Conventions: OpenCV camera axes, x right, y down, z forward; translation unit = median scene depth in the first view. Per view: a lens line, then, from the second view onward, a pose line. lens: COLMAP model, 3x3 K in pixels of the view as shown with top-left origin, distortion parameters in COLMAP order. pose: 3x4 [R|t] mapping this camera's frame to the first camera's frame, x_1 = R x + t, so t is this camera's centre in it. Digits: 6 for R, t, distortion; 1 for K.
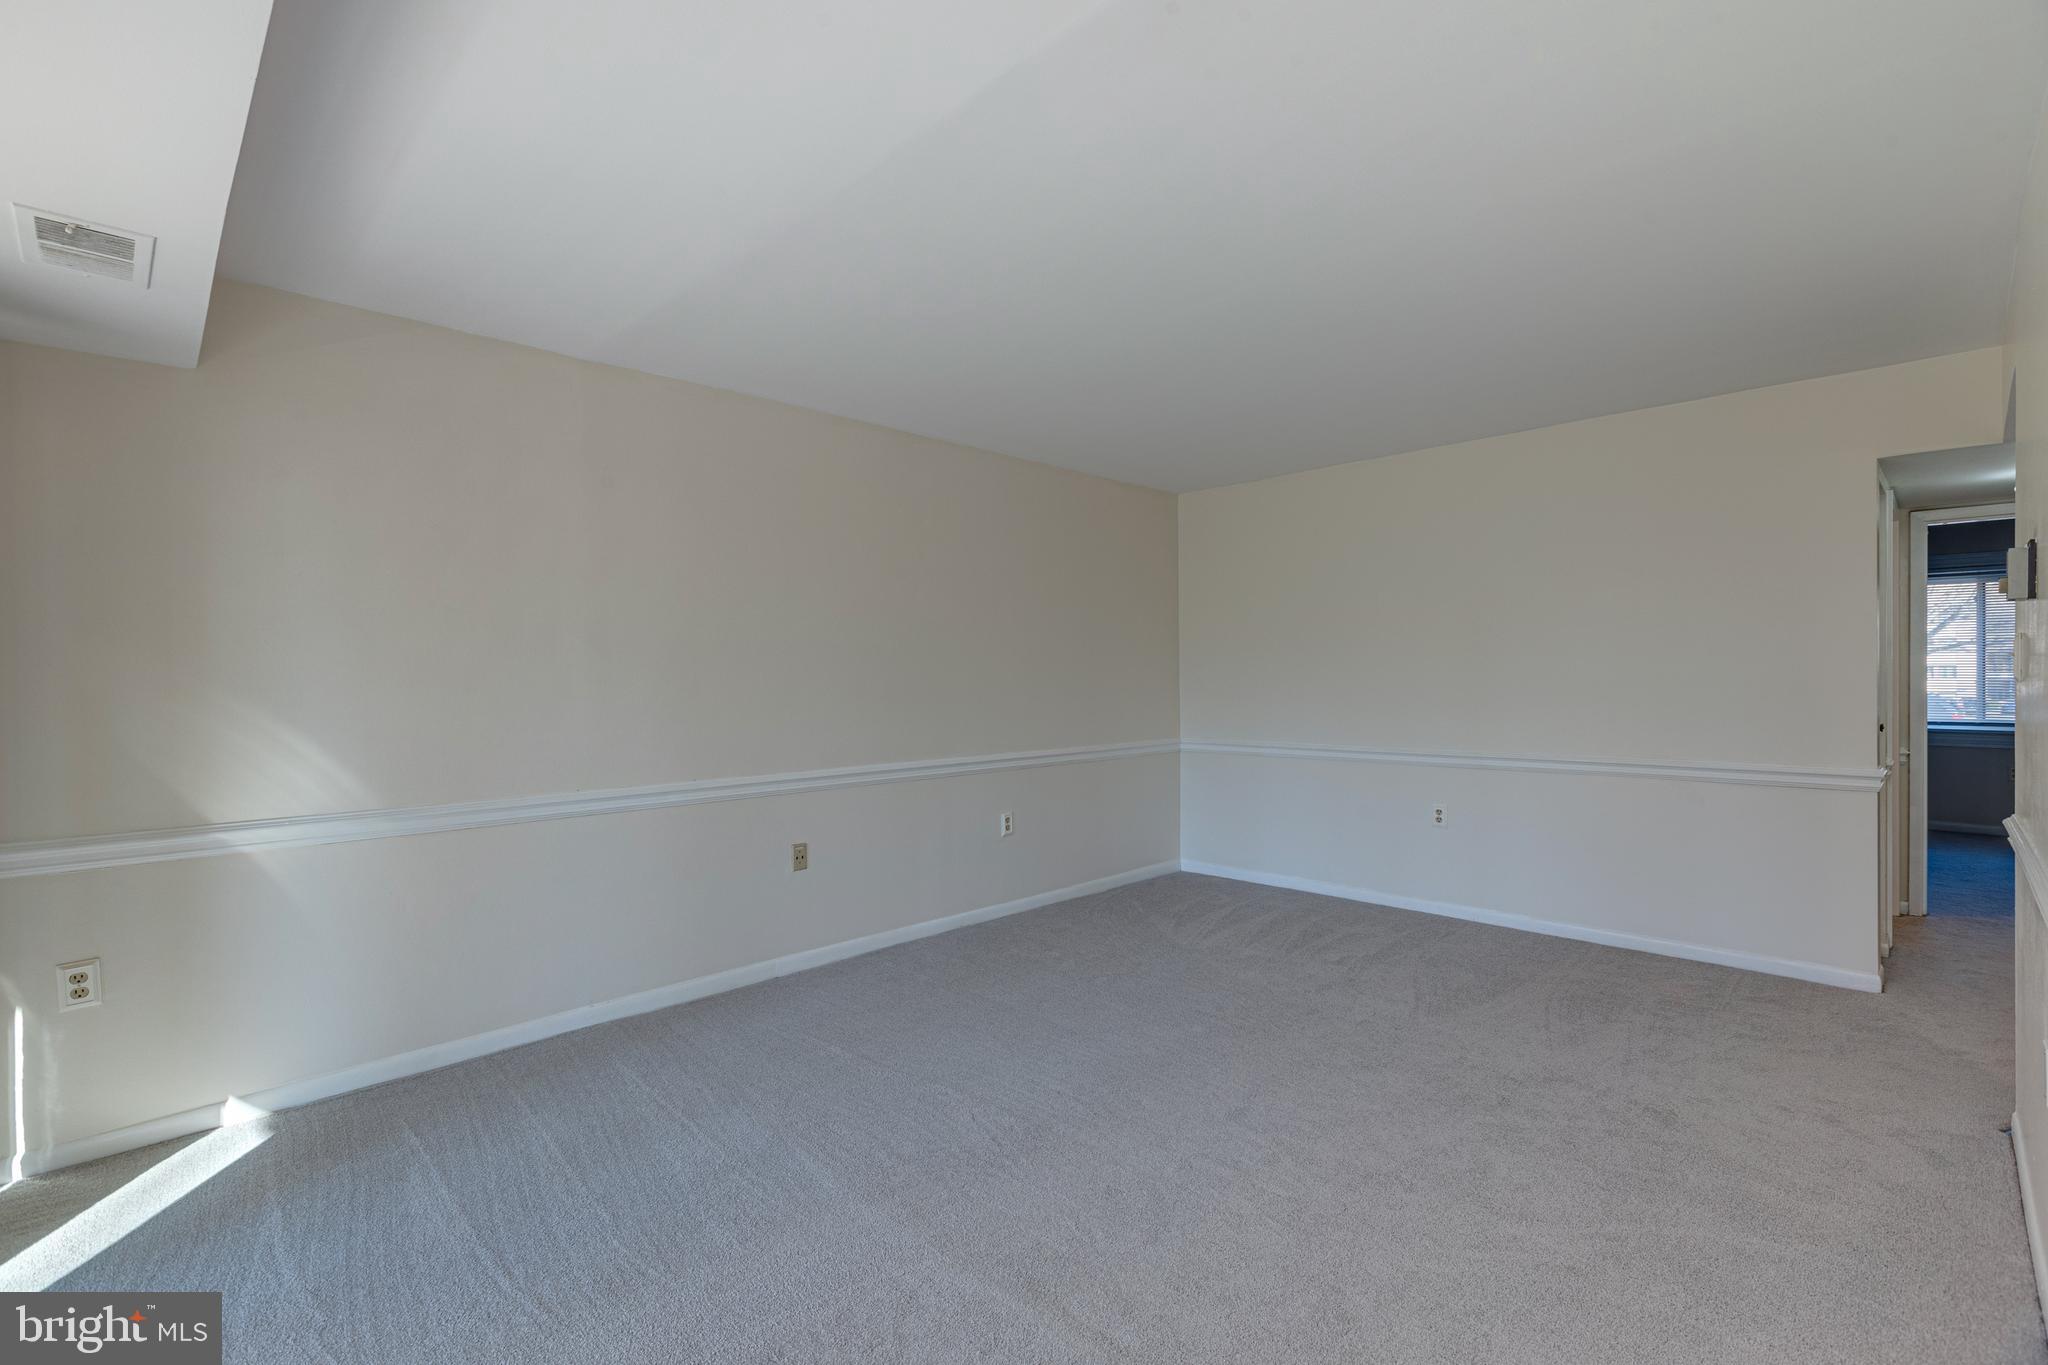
lens RADIAL K [[911.3, 0, 1023.0], [0, 911.3, 685.0], [0, 0, 1]] dist [0.006842, -0.001775]
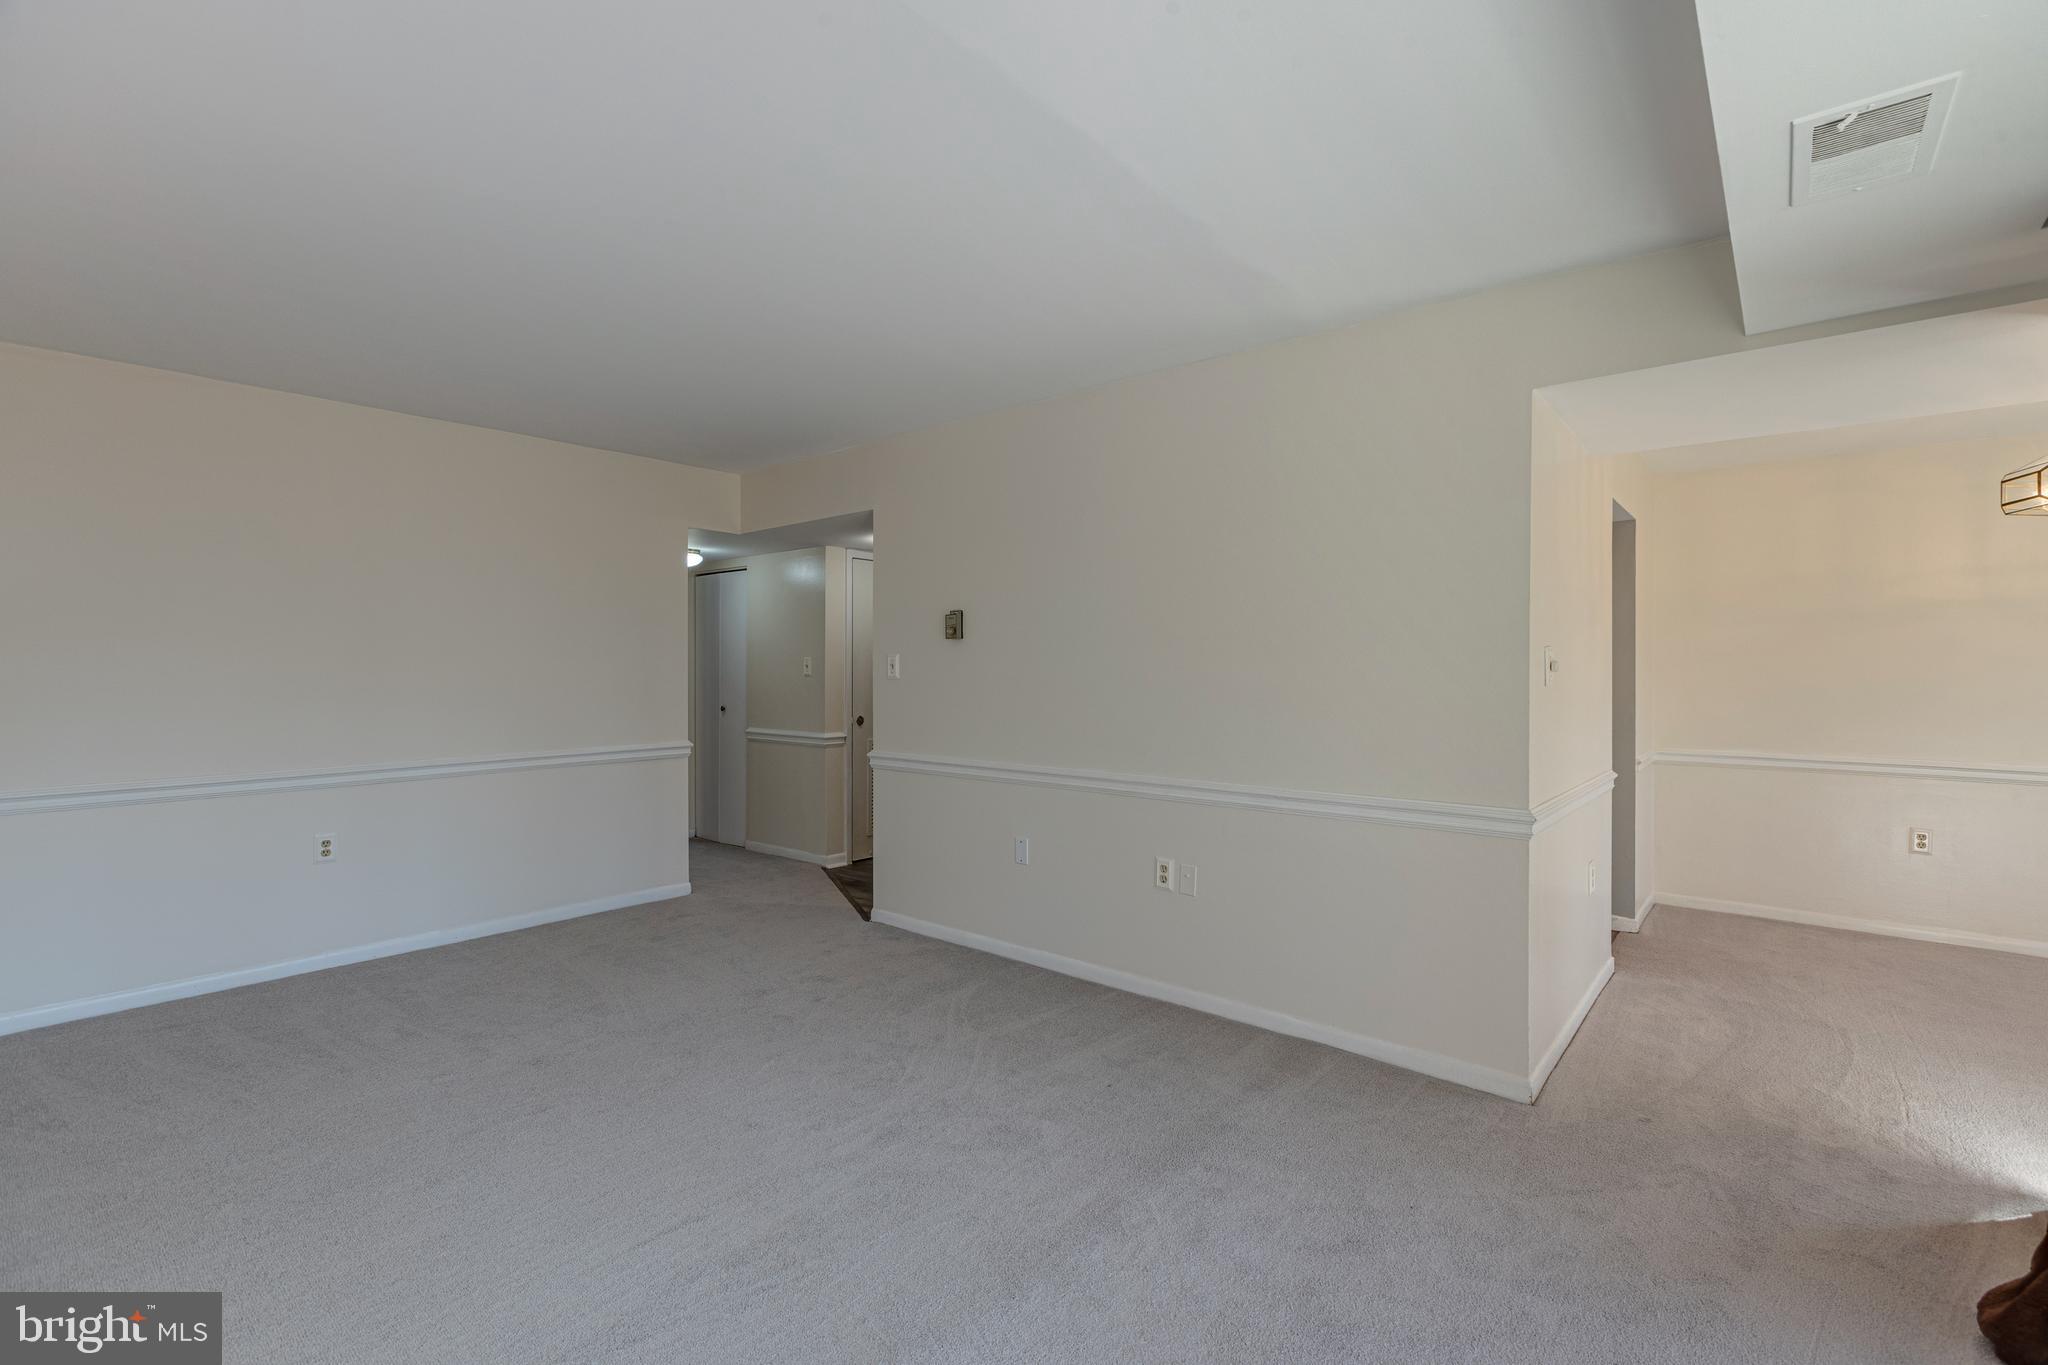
lens RADIAL K [[911.3, 0, 1022.6], [0, 911.3, 681.2], [0, 0, 1]] dist [0.006842, -0.001775]
pose [[-0.093578, 0.002048, 0.995610, -0.561095], [0.015210, 0.999884, -0.000628, 0.004814], [-0.995496, 0.015085, -0.093598, 0.598233]]
